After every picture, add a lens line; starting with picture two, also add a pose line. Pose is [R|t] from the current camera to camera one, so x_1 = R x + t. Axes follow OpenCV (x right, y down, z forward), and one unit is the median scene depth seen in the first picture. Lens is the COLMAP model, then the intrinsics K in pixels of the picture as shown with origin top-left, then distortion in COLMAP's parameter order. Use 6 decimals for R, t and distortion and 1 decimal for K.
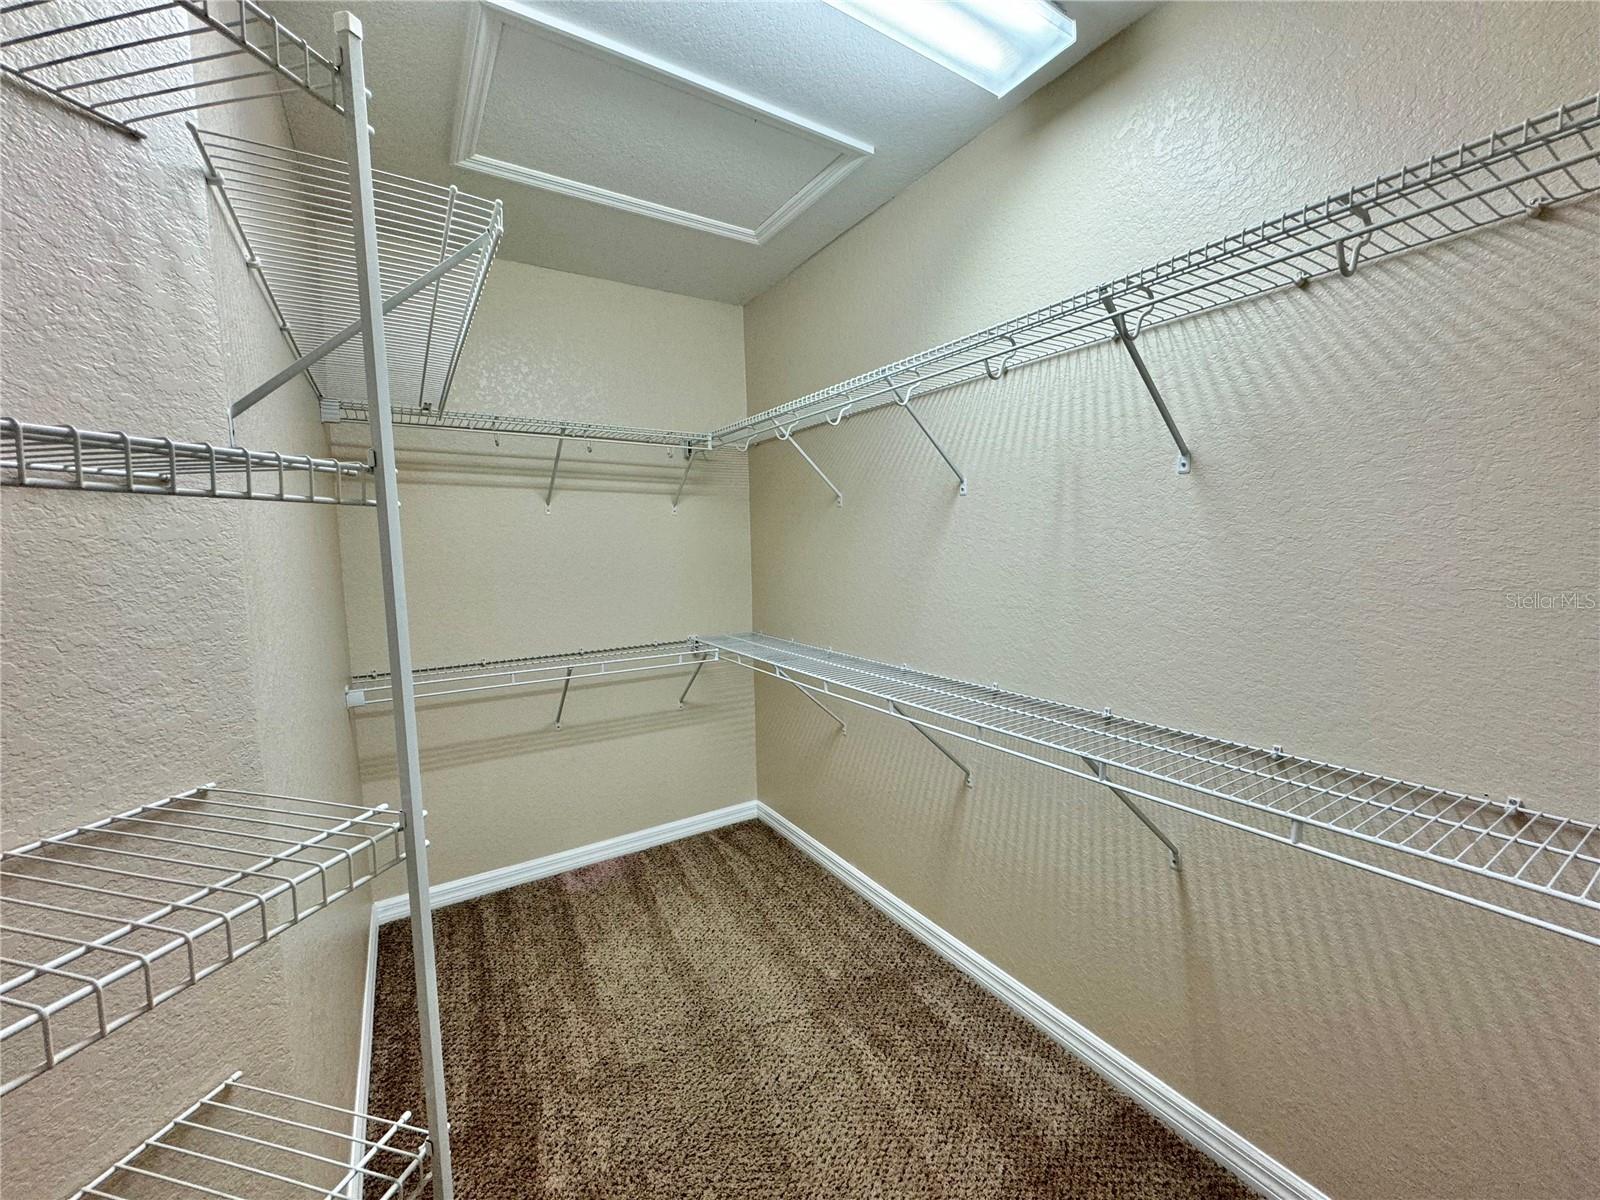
lens RADIAL K [[636.4, 0, 802.0], [0, 636.4, 599.9], [0, 0, 1]] dist [-0.002174, 0.000763]
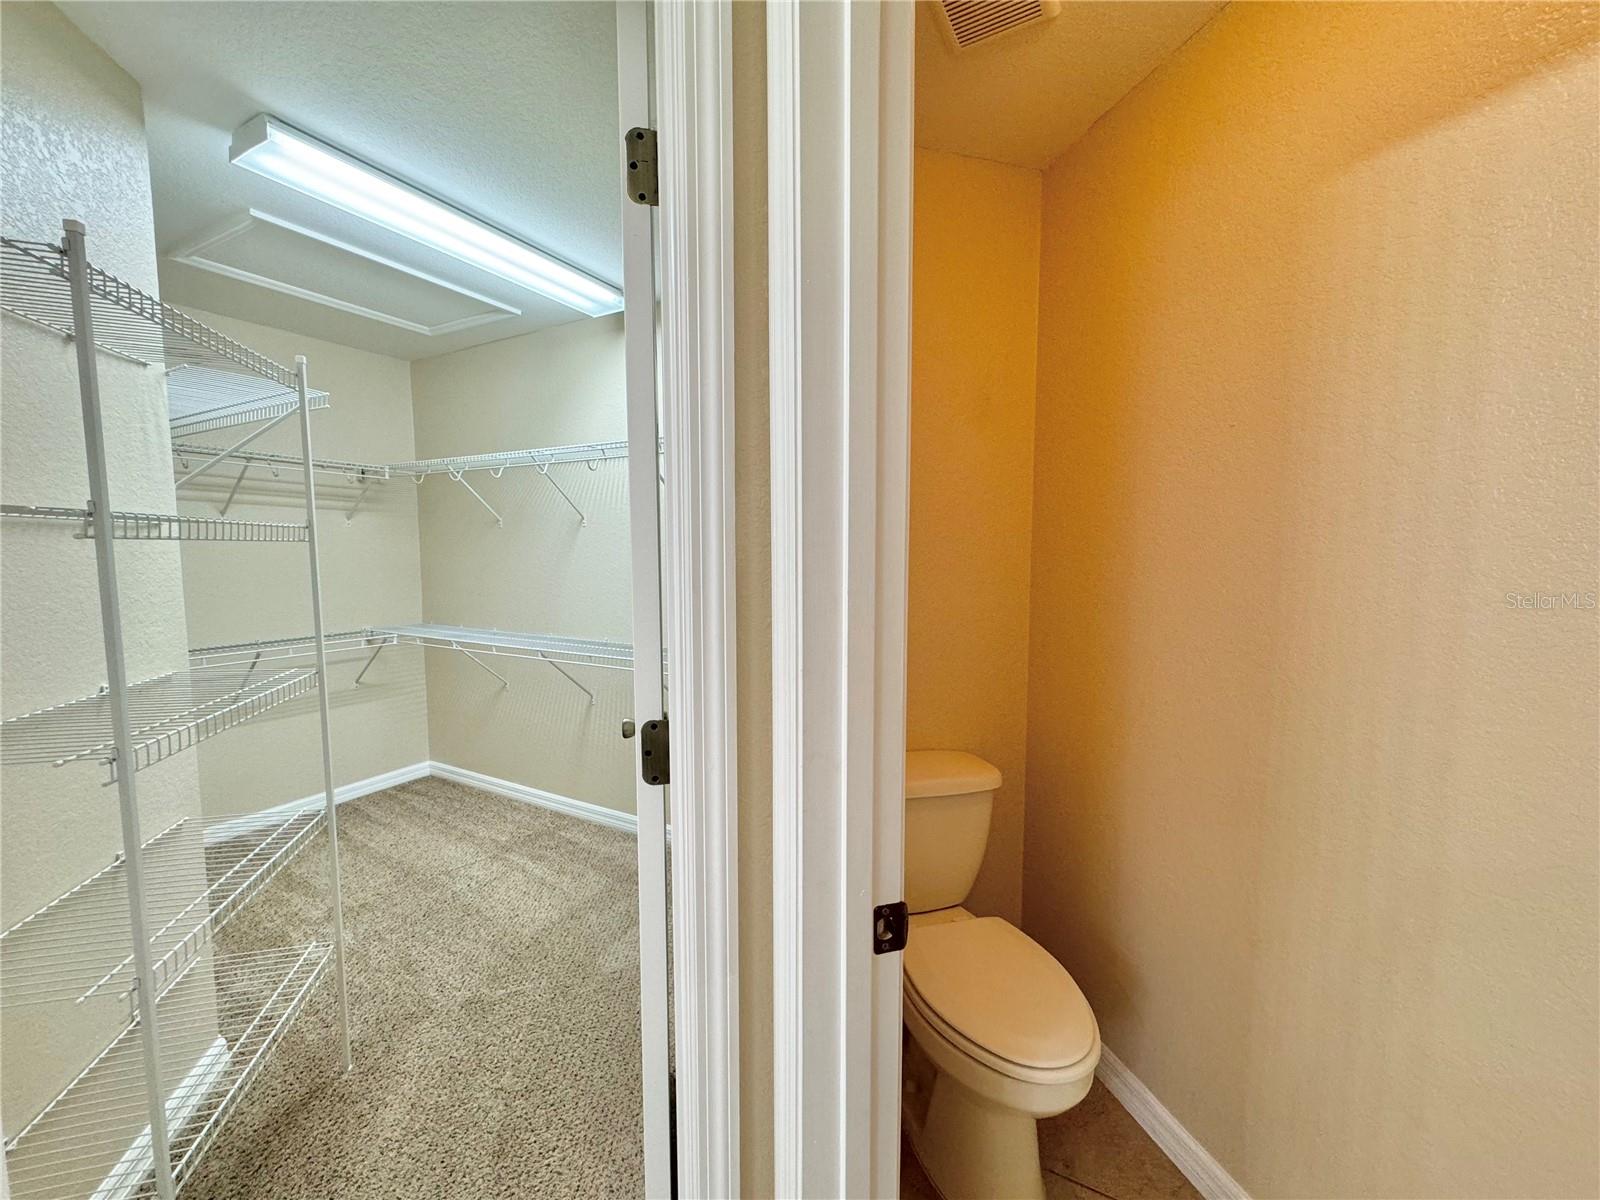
lens RADIAL K [[636.4, 0, 802.0], [0, 636.4, 599.9], [0, 0, 1]] dist [-0.002174, 0.000763]
pose [[0.871408, -0.019450, 0.490174, -0.055419], [0.024858, 0.999681, -0.004524, 0.039453], [-0.489929, 0.016127, 0.871613, -0.589453]]
